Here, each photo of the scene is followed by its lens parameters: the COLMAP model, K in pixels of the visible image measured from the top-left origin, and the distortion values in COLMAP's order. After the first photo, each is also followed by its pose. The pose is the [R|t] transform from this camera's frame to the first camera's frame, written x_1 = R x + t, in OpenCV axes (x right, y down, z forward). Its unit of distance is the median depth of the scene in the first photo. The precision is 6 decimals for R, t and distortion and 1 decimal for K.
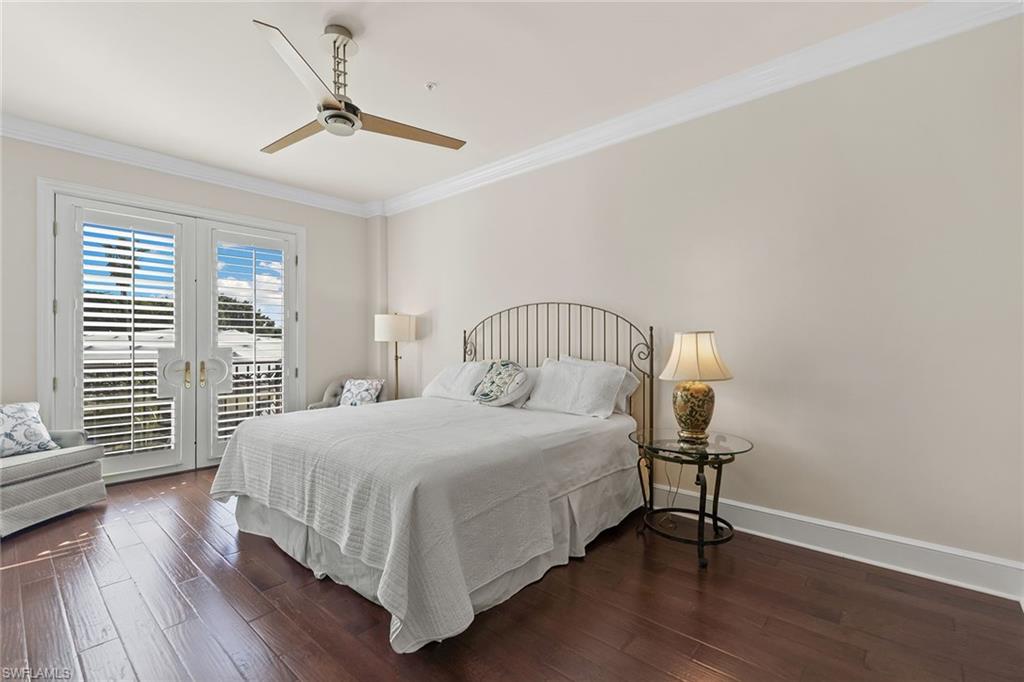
lens RADIAL K [[461.1, 0, 508.2], [0, 461.1, 342.3], [0, 0, 1]] dist [-0.000197, -0.000208]
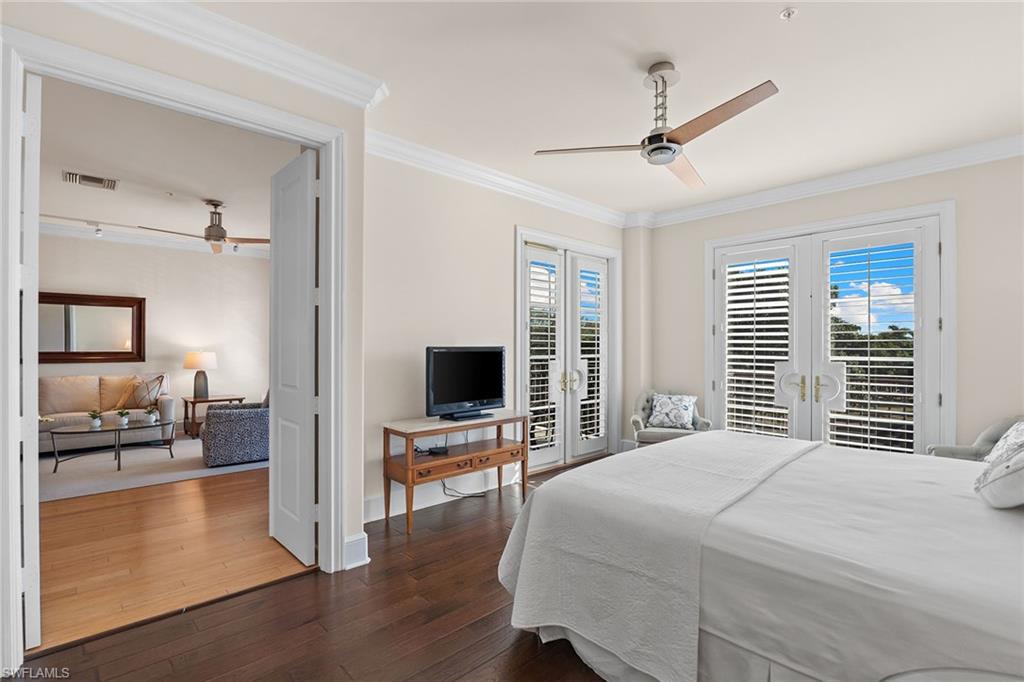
lens RADIAL K [[470.5, 0, 512.0], [0, 470.5, 341.0], [0, 0, 1]] dist [-0.000121, 0.000013]
pose [[-0.083613, -0.009953, -0.996449, 0.564763], [-0.000465, 0.999950, -0.009949, -0.033743], [0.996498, -0.000369, -0.083614, 0.590284]]
